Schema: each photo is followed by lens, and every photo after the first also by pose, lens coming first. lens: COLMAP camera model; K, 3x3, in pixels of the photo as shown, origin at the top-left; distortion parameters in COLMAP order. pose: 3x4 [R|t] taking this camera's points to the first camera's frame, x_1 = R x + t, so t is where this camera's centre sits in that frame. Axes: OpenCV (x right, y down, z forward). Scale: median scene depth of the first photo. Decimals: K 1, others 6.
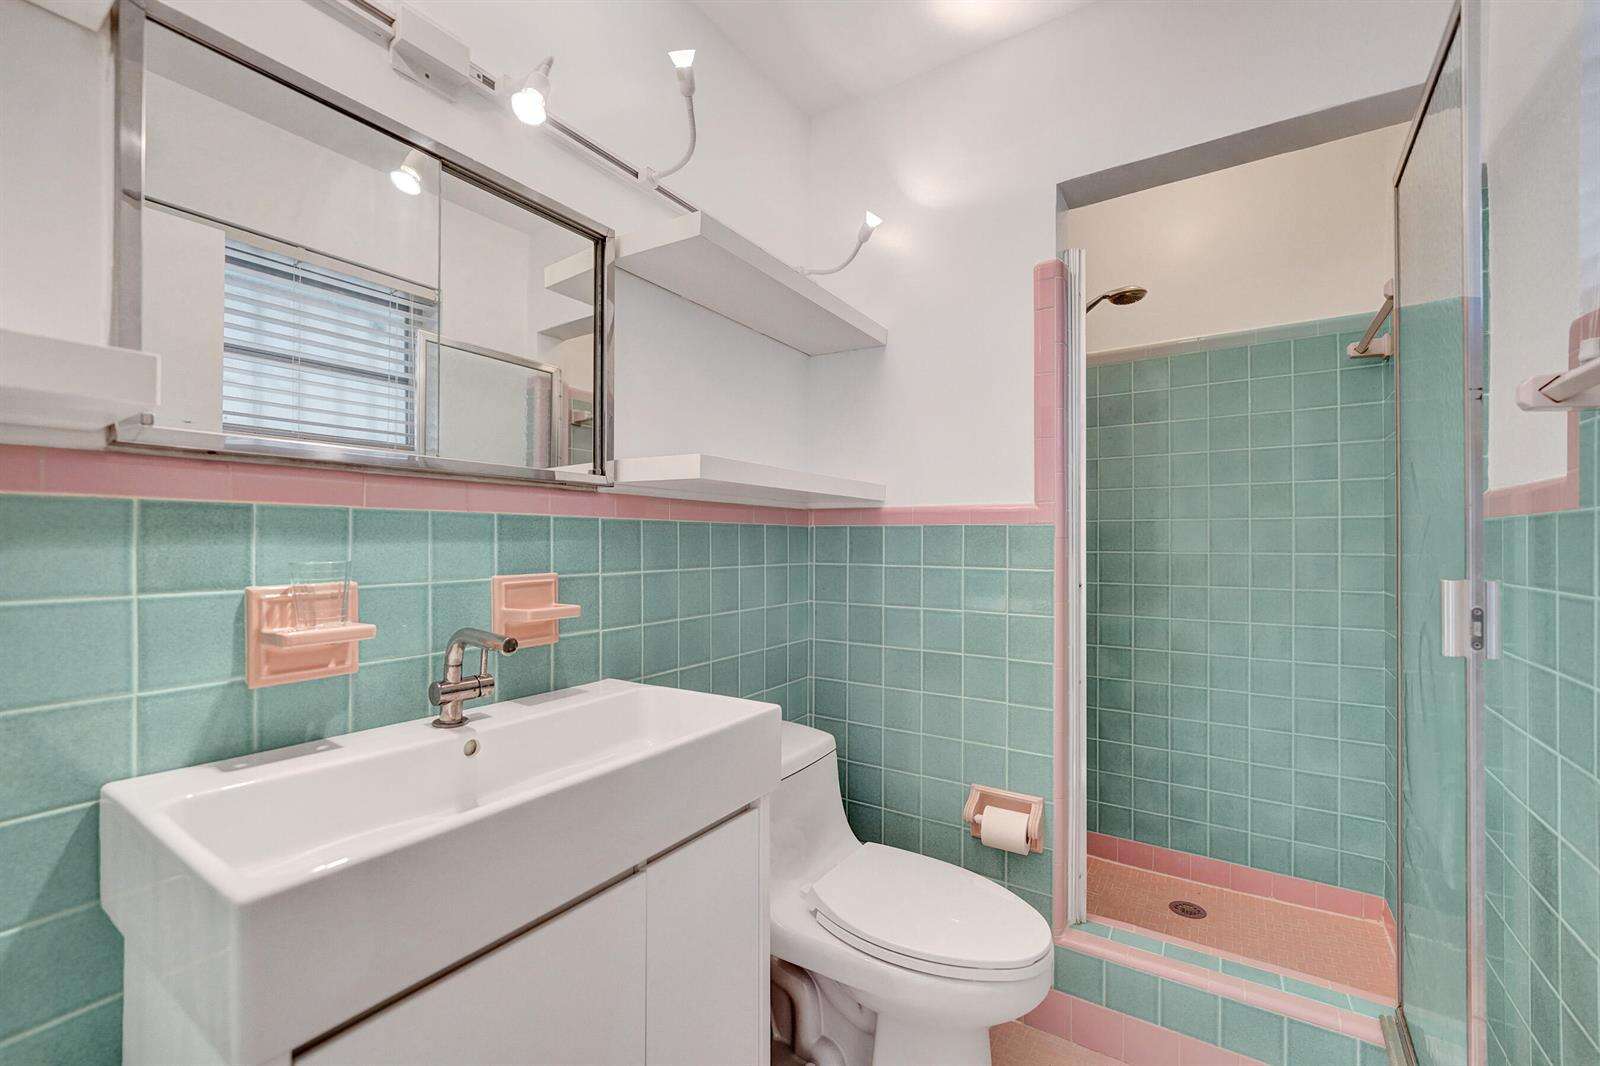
lens RADIAL K [[657.8, 0, 800.0], [0, 657.8, 533.0], [0, 0, 1]] dist [-0.000741, 0.000161]
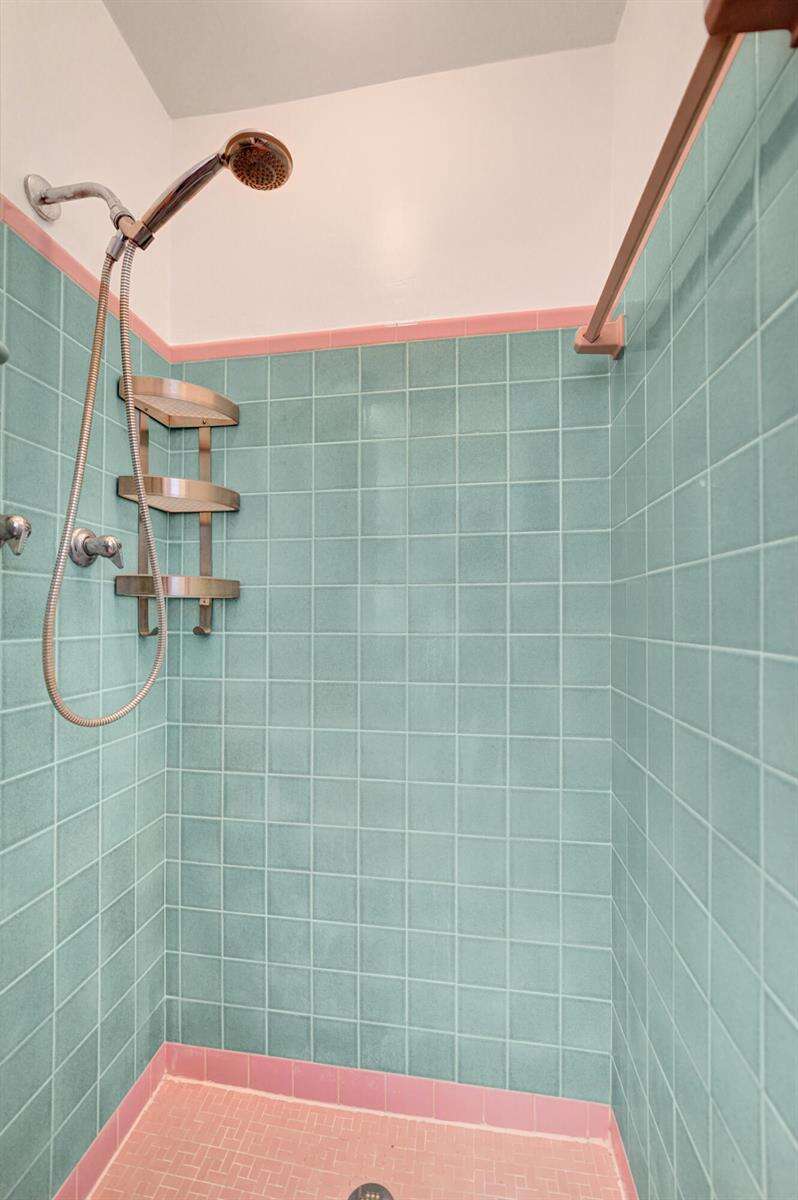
lens RADIAL K [[497.8, 0, 399.0], [0, 497.8, 600.0], [0, 0, 1]] dist [0.013721, -0.000090]
pose [[0.911335, 0.017806, 0.411281, 0.419976], [-0.008130, 0.999648, -0.025265, 0.007993], [-0.411586, 0.019681, 0.911158, 0.556062]]
